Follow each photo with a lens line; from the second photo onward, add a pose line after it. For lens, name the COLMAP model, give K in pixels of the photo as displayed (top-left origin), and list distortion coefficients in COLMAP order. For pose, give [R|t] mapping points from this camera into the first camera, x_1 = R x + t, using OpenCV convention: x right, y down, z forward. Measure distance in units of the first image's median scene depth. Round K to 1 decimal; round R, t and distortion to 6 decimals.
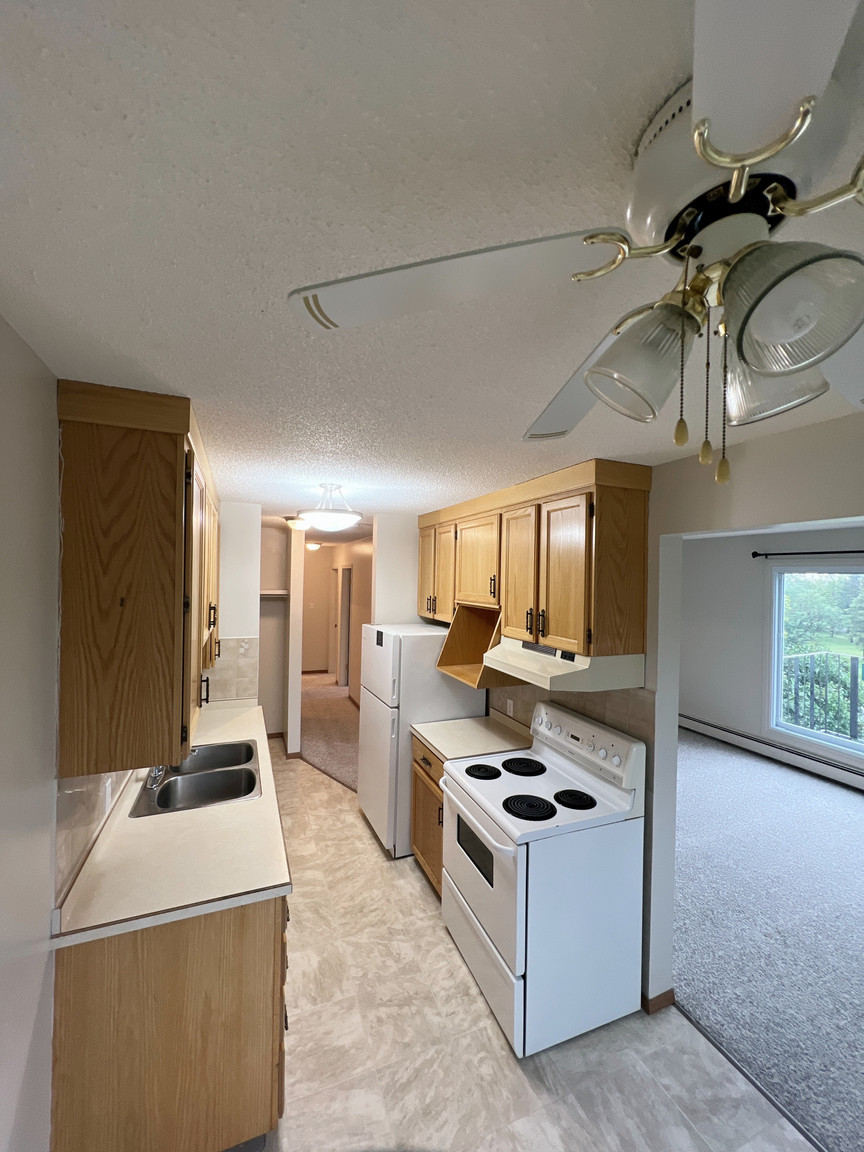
lens RADIAL K [[461.3, 0, 432.0], [0, 461.3, 576.2], [0, 0, 1]] dist [-0.002096, 0.001021]
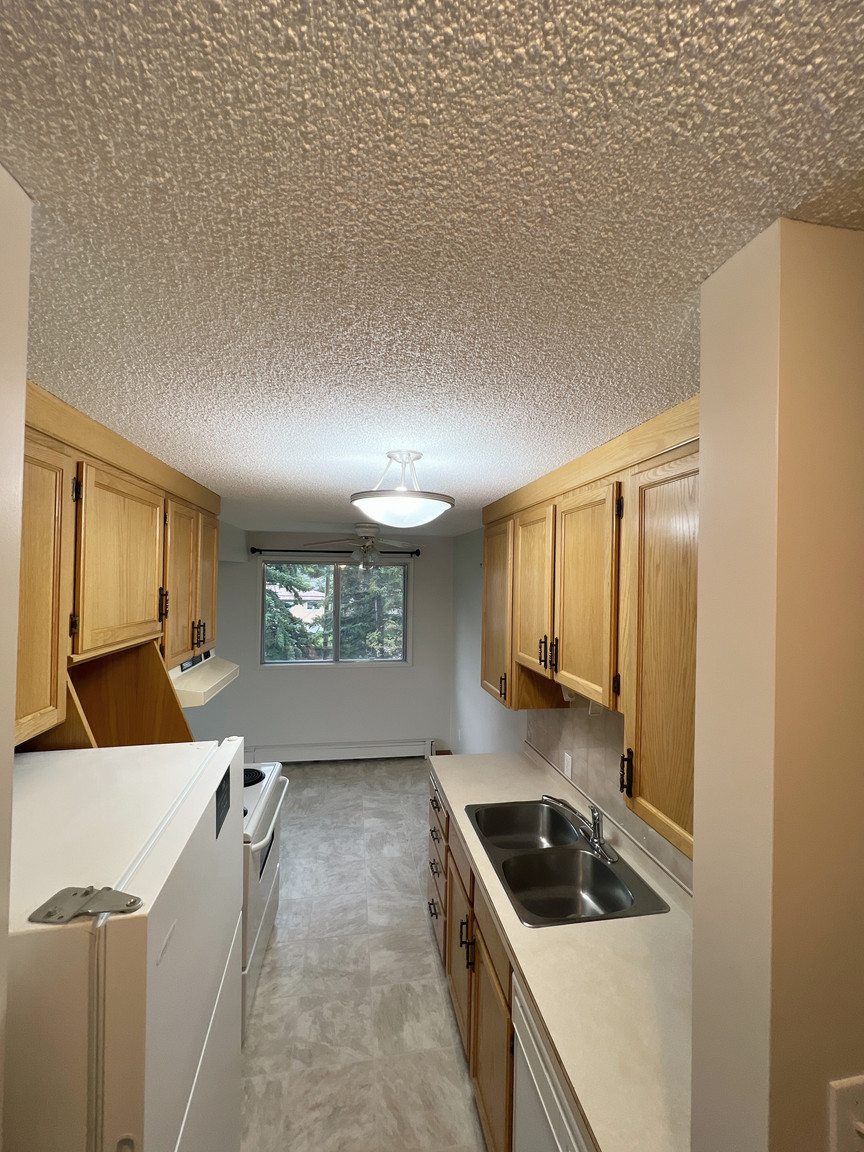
lens RADIAL K [[461.3, 0, 432.6], [0, 461.3, 579.0], [0, 0, 1]] dist [-0.002096, 0.001021]
pose [[-0.975760, -0.035137, 0.216005, -0.465941], [-0.034969, 0.999378, 0.004602, -0.036698], [-0.216033, -0.003063, -0.976381, 1.865027]]
